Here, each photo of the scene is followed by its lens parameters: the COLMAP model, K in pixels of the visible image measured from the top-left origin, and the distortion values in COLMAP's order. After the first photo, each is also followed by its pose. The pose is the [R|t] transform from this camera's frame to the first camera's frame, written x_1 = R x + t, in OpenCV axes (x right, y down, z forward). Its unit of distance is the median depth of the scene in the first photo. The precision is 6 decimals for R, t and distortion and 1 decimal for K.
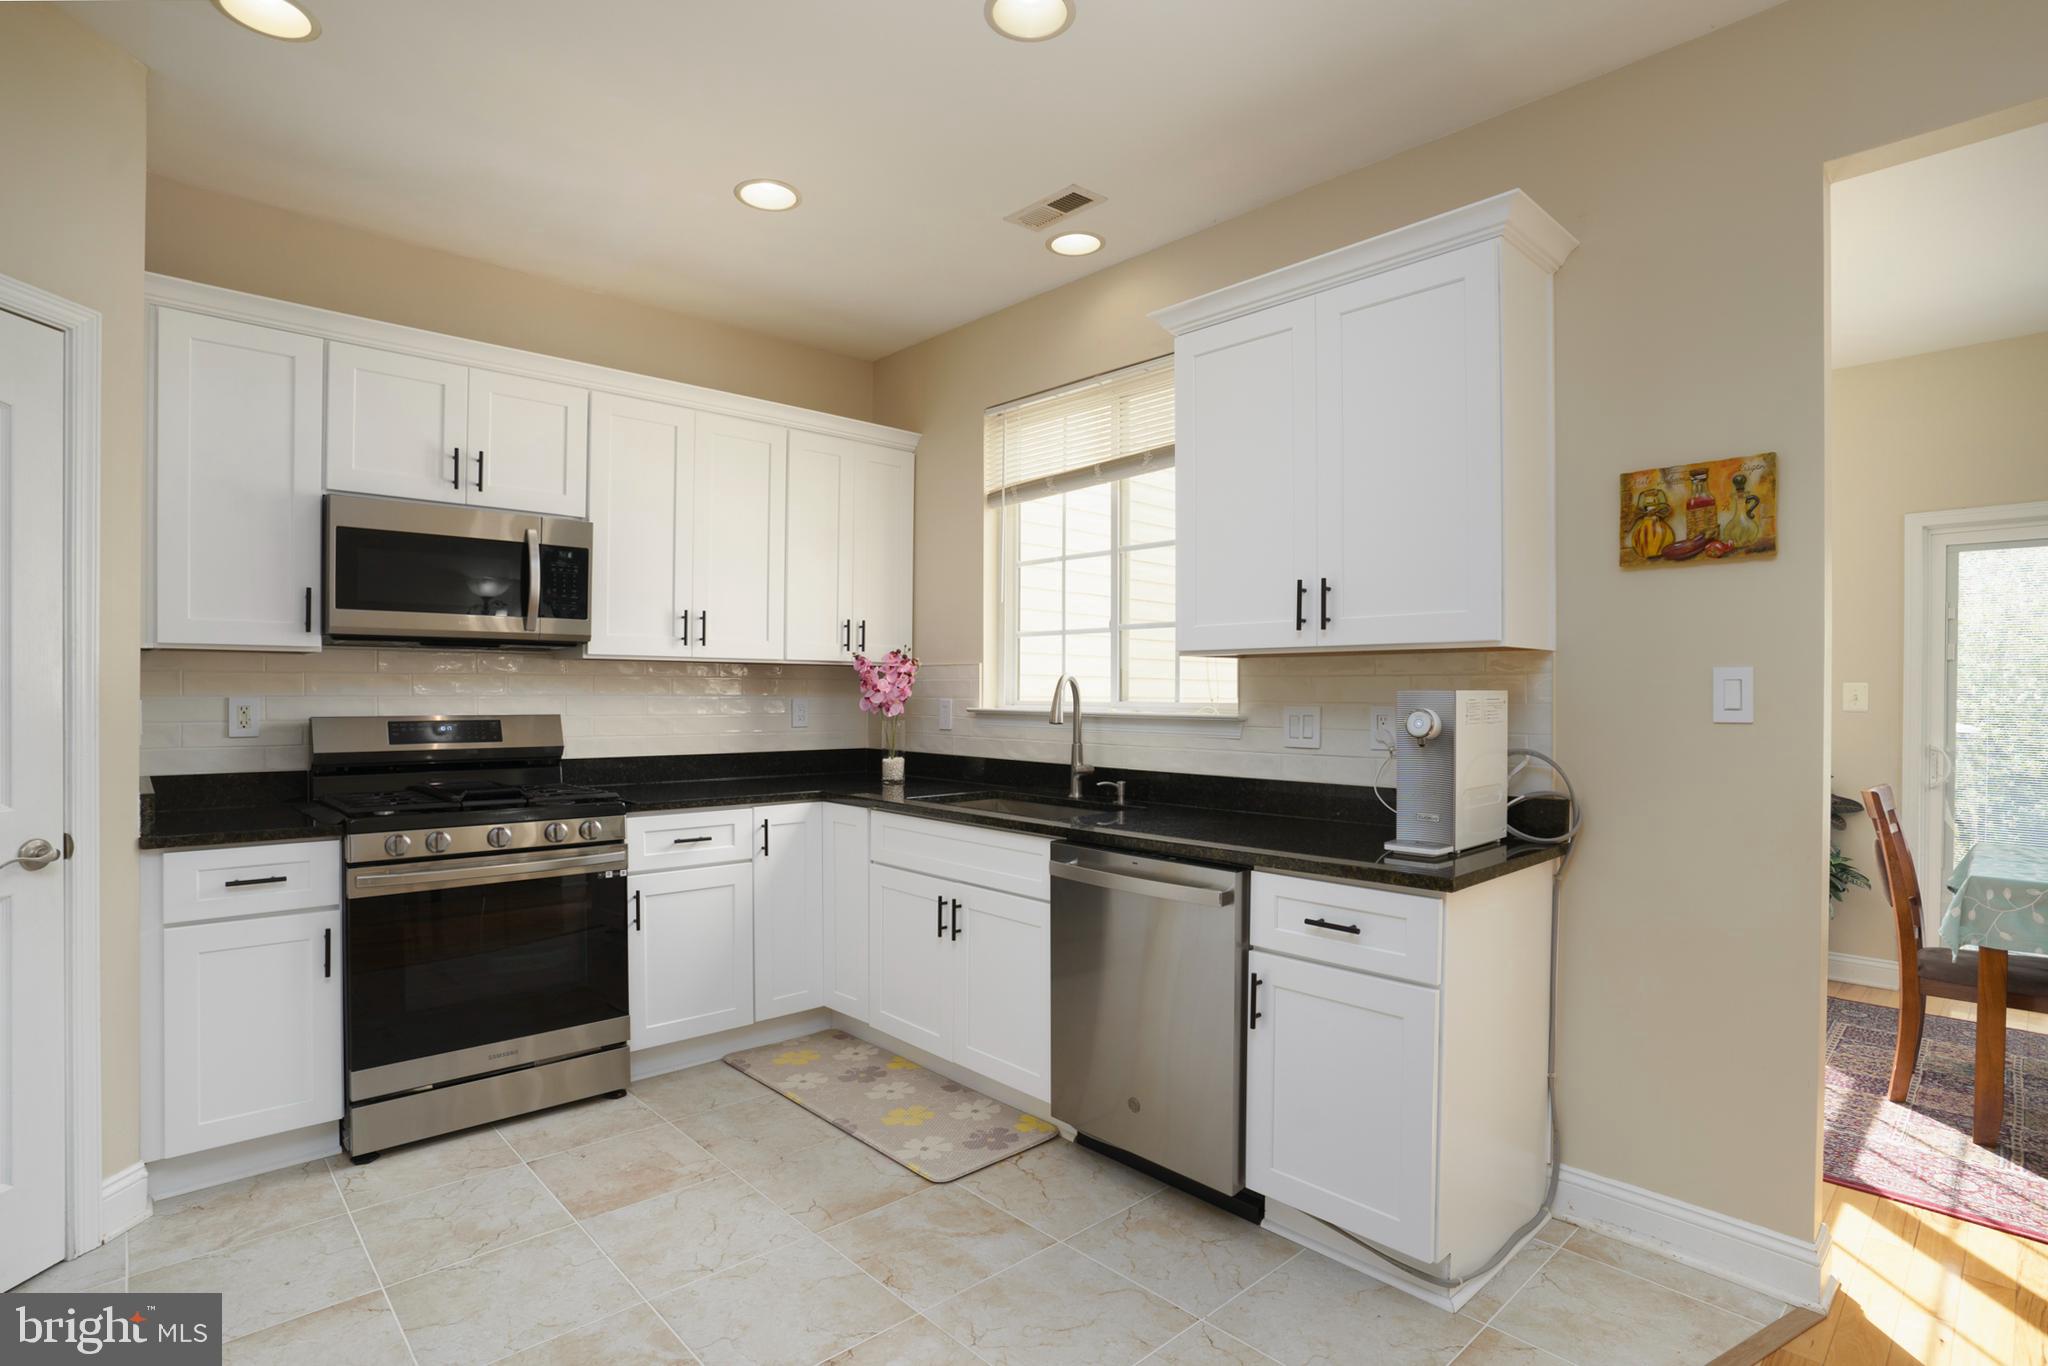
lens RADIAL K [[1021.8, 0, 1019.8], [0, 1021.8, 683.8], [0, 0, 1]] dist [-0.055610, 0.021393]
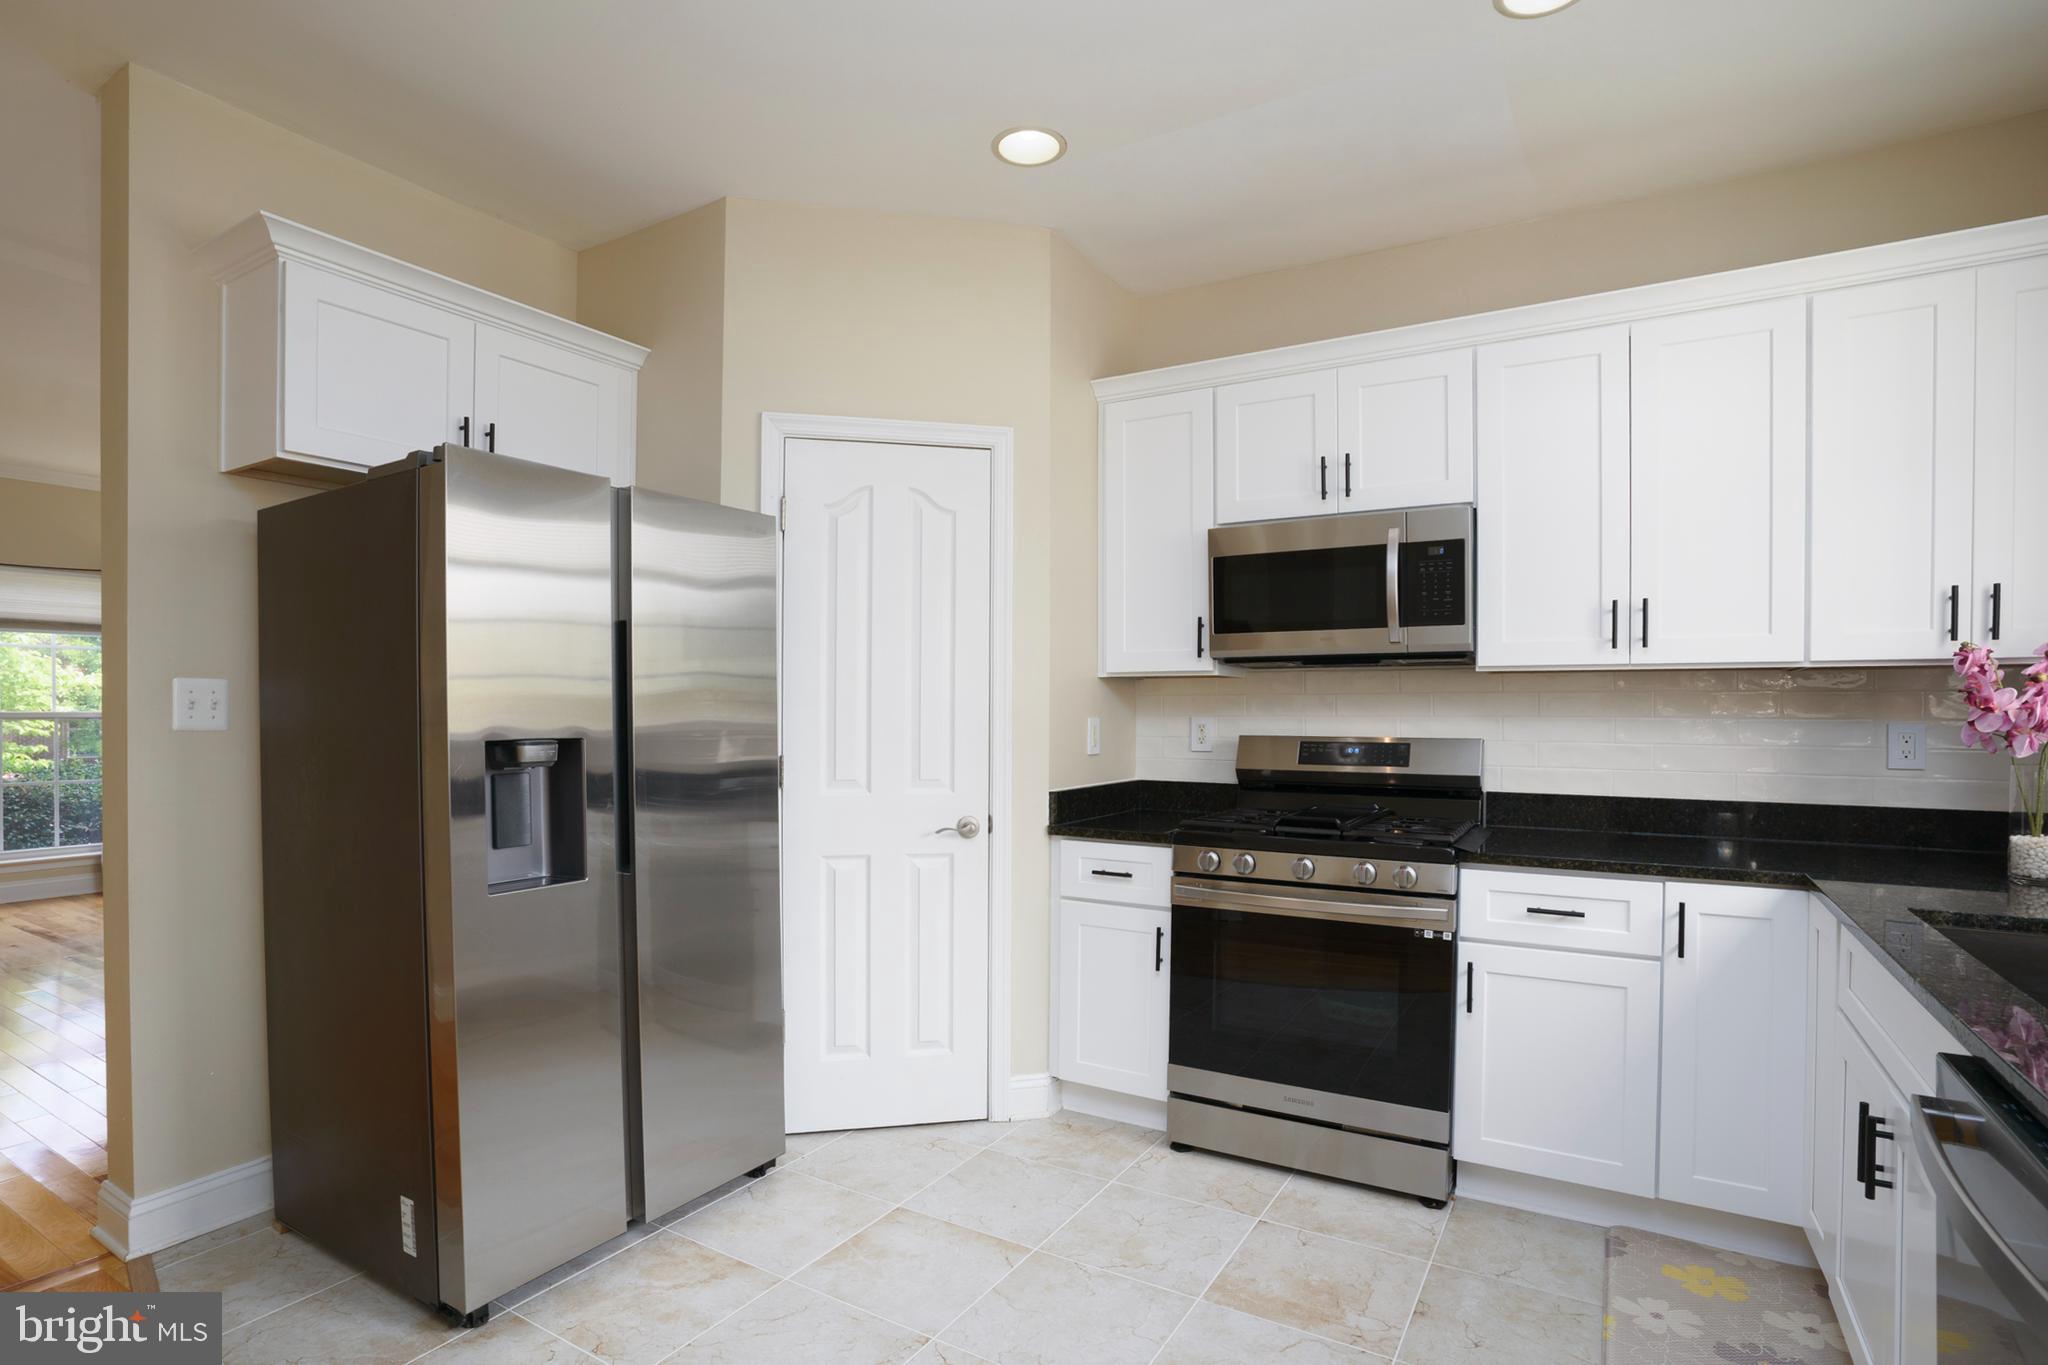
lens RADIAL K [[1021.8, 0, 995.2], [0, 1021.8, 719.7], [0, 0, 1]] dist [-0.055610, 0.021393]
pose [[0.272513, 0.005299, -0.962137, 0.278224], [0.006938, 0.999948, 0.007472, 0.005748], [0.962127, -0.008711, 0.272462, 0.427965]]
